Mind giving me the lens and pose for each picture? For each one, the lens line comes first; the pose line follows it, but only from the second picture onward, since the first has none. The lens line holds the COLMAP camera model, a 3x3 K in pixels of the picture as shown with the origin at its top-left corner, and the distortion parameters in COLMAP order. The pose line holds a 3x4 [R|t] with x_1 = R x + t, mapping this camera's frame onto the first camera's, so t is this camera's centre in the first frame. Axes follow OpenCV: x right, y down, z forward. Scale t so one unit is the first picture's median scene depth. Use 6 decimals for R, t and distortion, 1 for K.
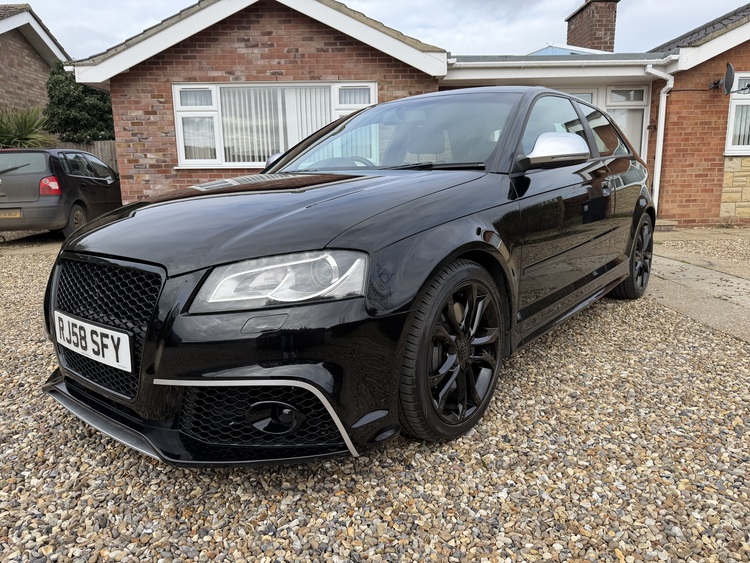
lens RADIAL K [[529.2, 0, 378.1], [0, 529.2, 278.3], [0, 0, 1]] dist [0.010162, -0.017884]
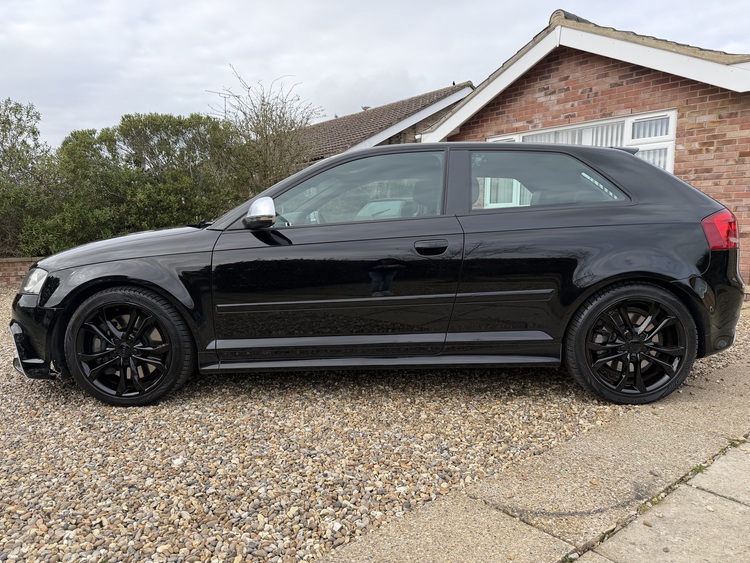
lens RADIAL K [[529.2, 0, 370.4], [0, 529.2, 283.7], [0, 0, 1]] dist [0.010162, -0.017884]
pose [[0.601745, 0.109957, -0.791083, 0.403551], [-0.154207, 0.987836, 0.020006, -0.037956], [0.783660, 0.109952, 0.611381, 0.132448]]
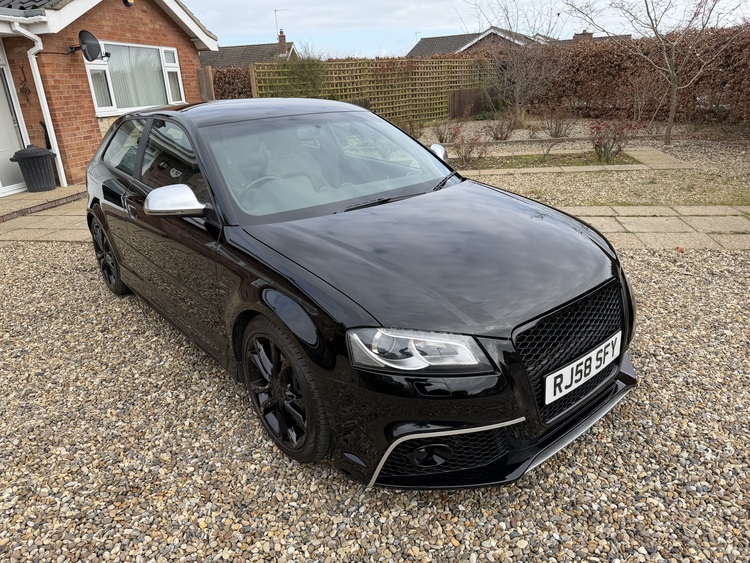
lens RADIAL K [[529.2, 0, 372.0], [0, 529.2, 276.6], [0, 0, 1]] dist [0.010162, -0.017884]
pose [[0.205165, -0.327775, 0.922210, -0.354618], [0.232677, 0.931574, 0.279339, -0.103595], [-0.950668, 0.157267, 0.267392, 0.233943]]
